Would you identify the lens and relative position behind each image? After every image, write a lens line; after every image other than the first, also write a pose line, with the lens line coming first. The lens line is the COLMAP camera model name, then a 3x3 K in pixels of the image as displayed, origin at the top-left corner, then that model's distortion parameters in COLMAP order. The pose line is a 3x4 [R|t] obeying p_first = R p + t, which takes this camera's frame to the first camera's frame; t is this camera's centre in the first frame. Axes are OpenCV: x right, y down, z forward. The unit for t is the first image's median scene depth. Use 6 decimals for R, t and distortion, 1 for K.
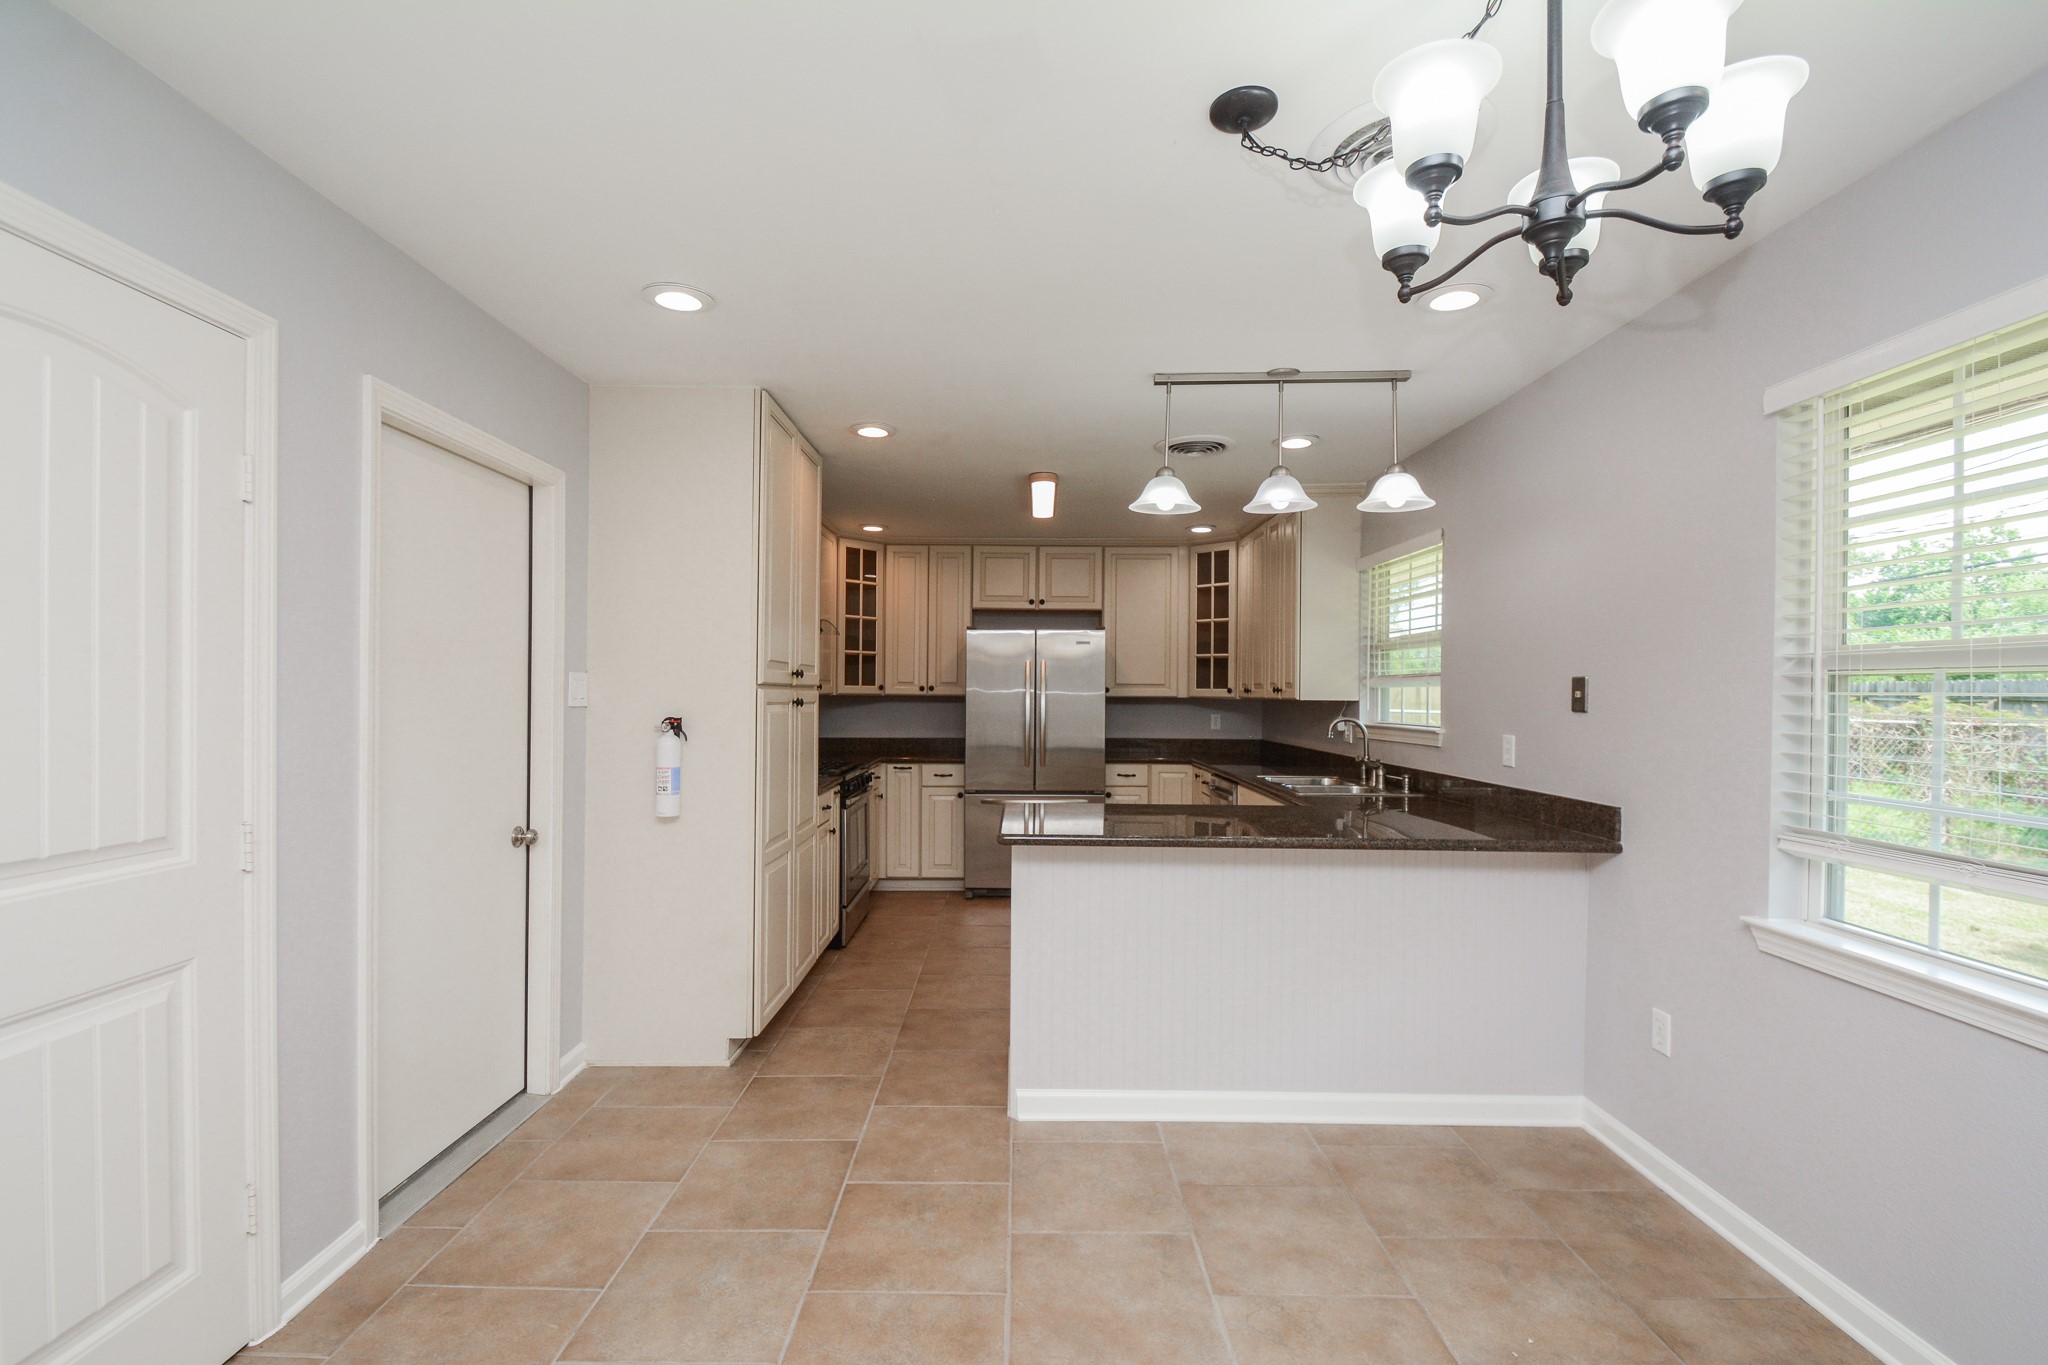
lens RADIAL K [[912.8, 0, 1016.1], [0, 912.8, 698.0], [0, 0, 1]] dist [0.005439, -0.012735]
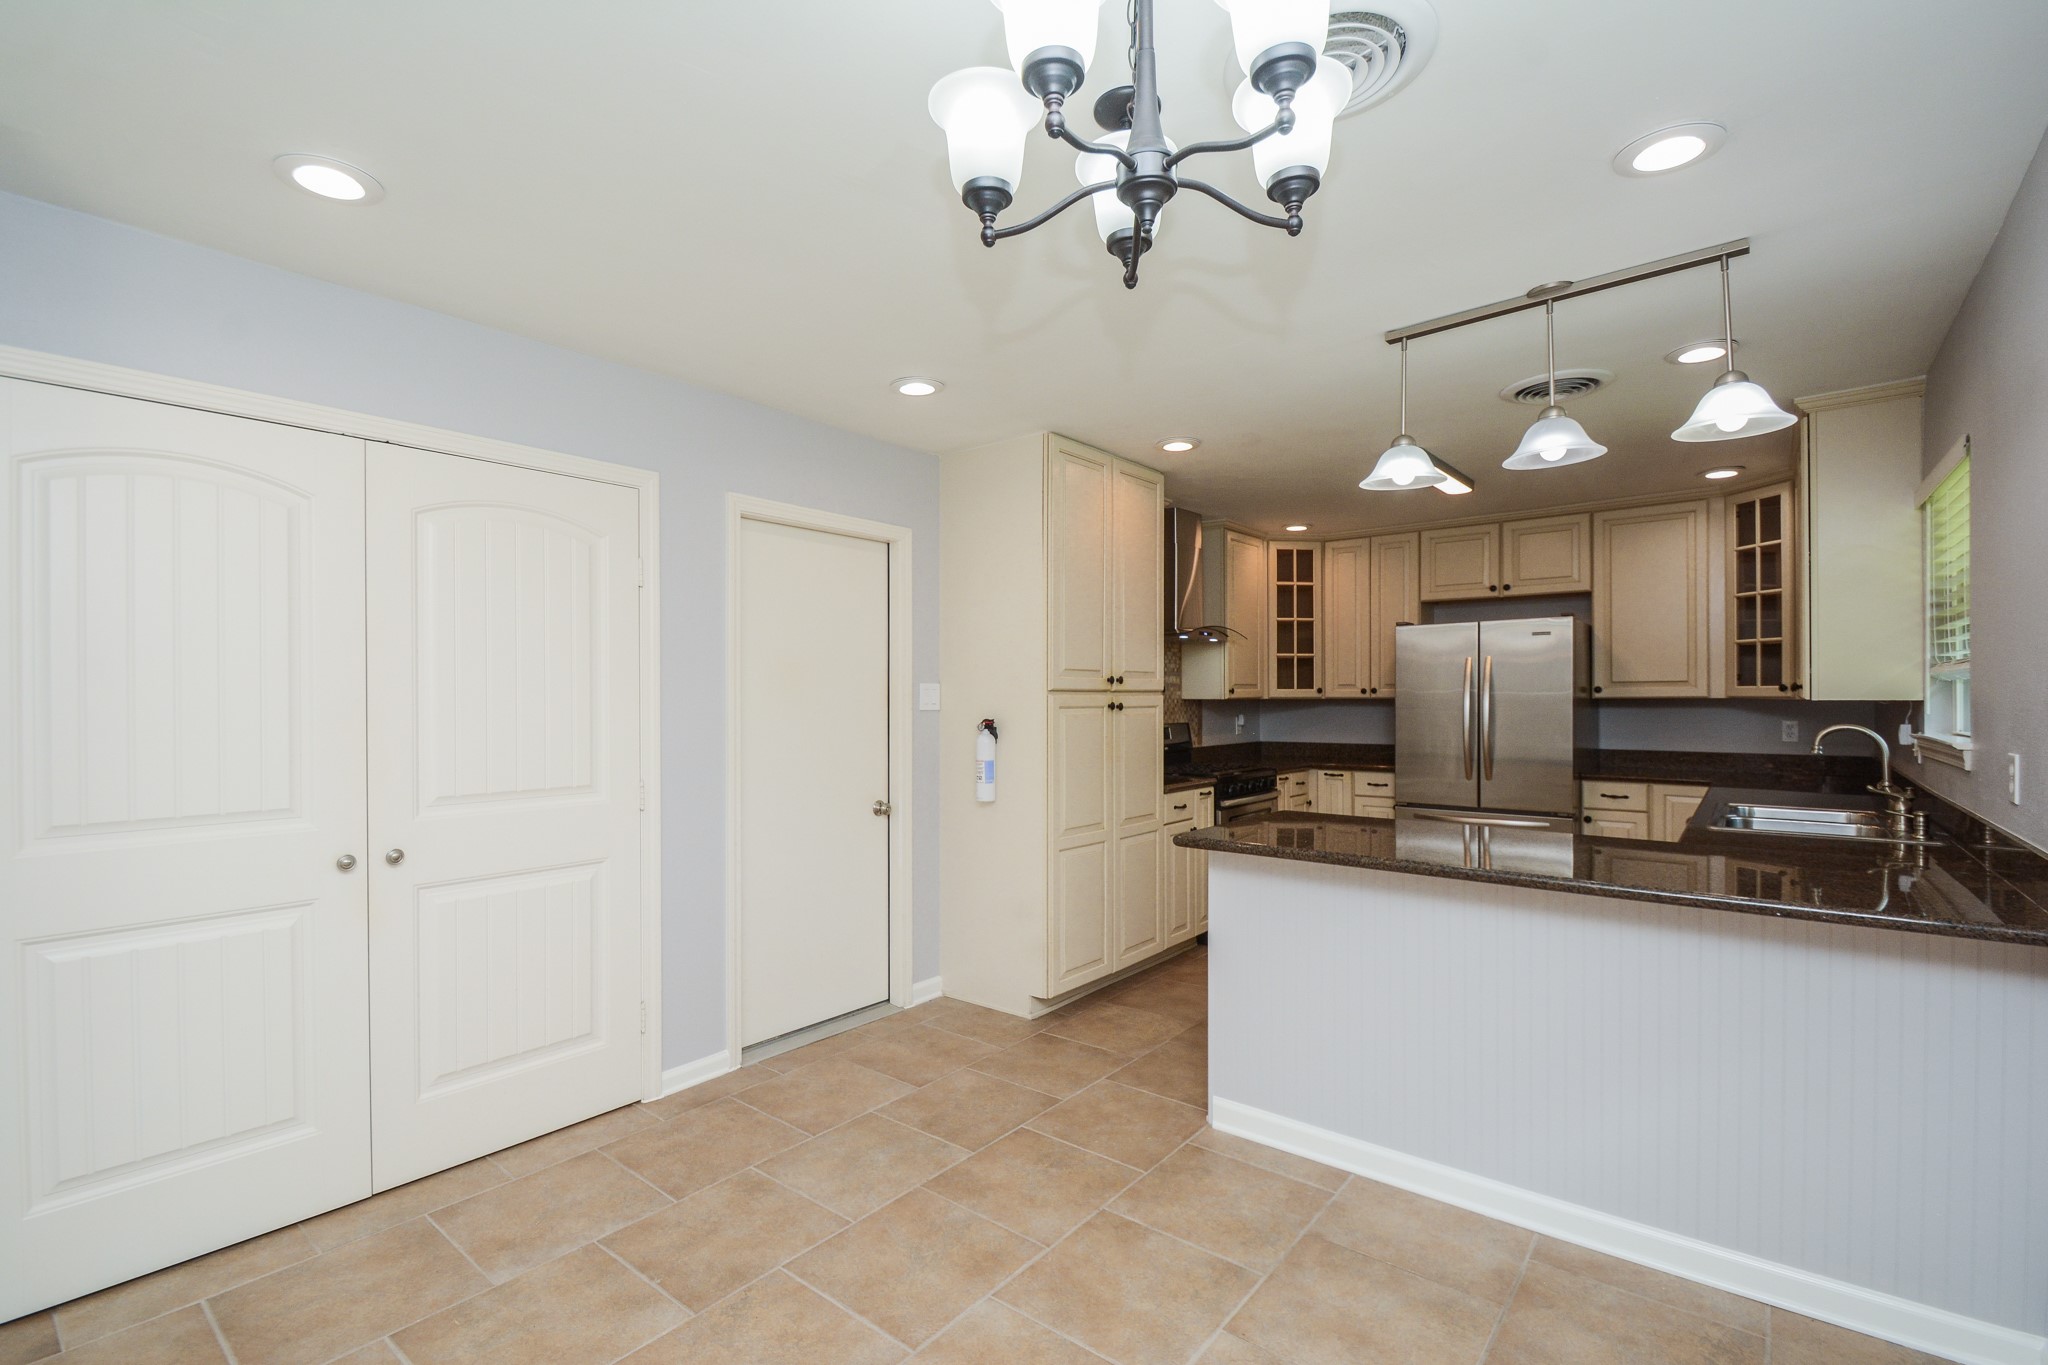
lens RADIAL K [[912.8, 0, 999.6], [0, 912.8, 697.6], [0, 0, 1]] dist [0.005439, -0.012735]
pose [[0.769691, -0.010883, -0.638324, 0.338903], [0.007373, 0.999940, -0.008159, 0.002016], [0.638374, 0.001574, 0.769725, 0.064245]]
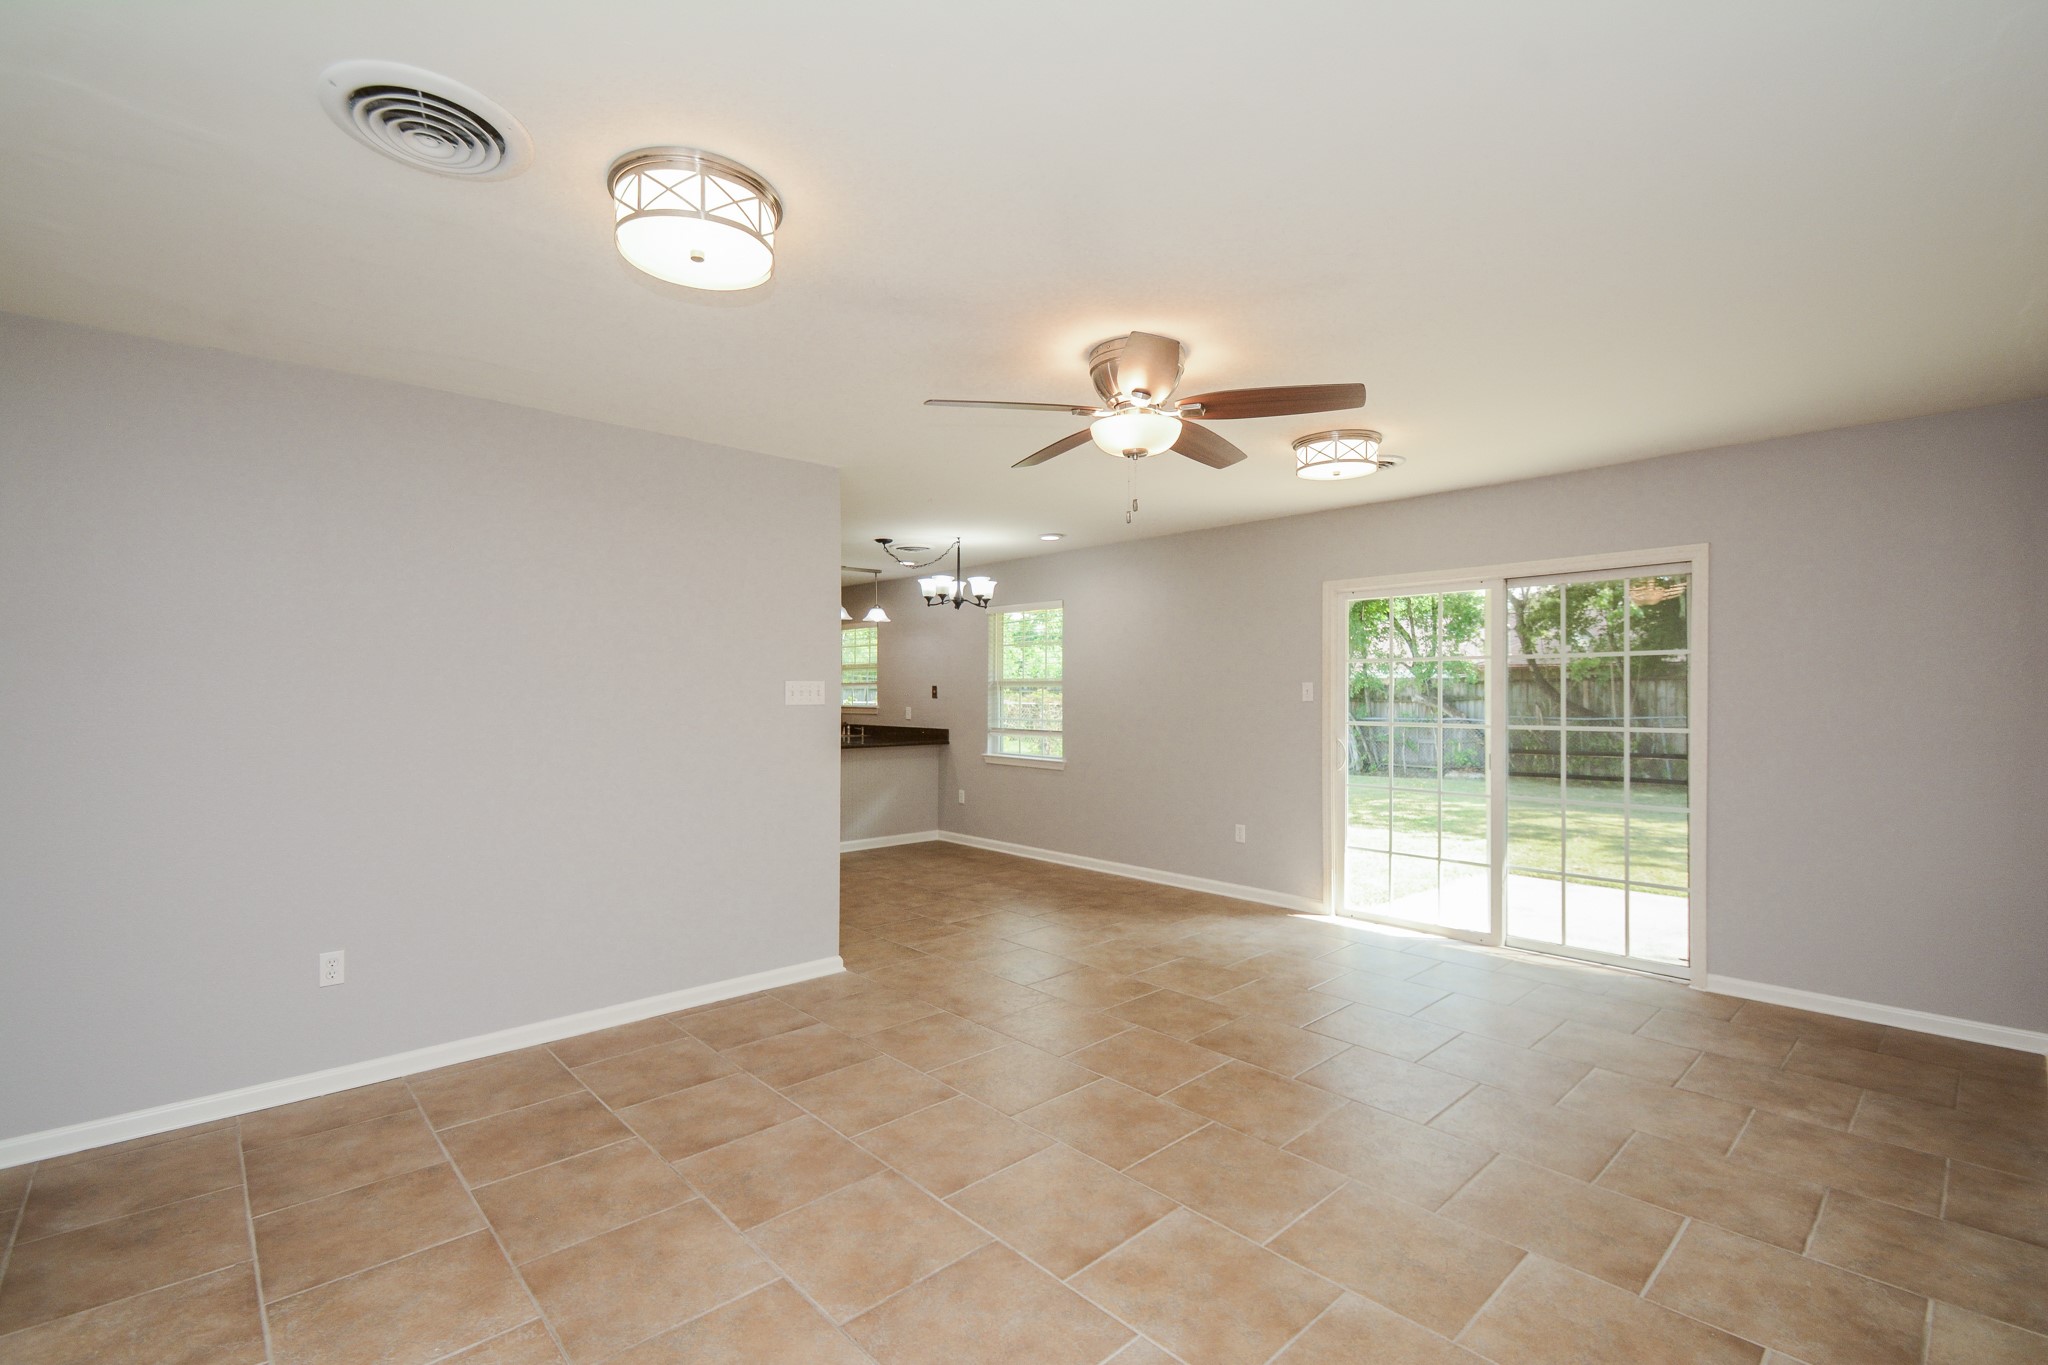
lens RADIAL K [[912.8, 0, 1041.5], [0, 912.8, 685.5], [0, 0, 1]] dist [0.005439, -0.012735]
pose [[0.722192, -0.004979, 0.691675, -0.842460], [0.011476, 0.999923, -0.004785, -0.004058], [-0.691598, 0.011393, 0.722193, -0.974648]]
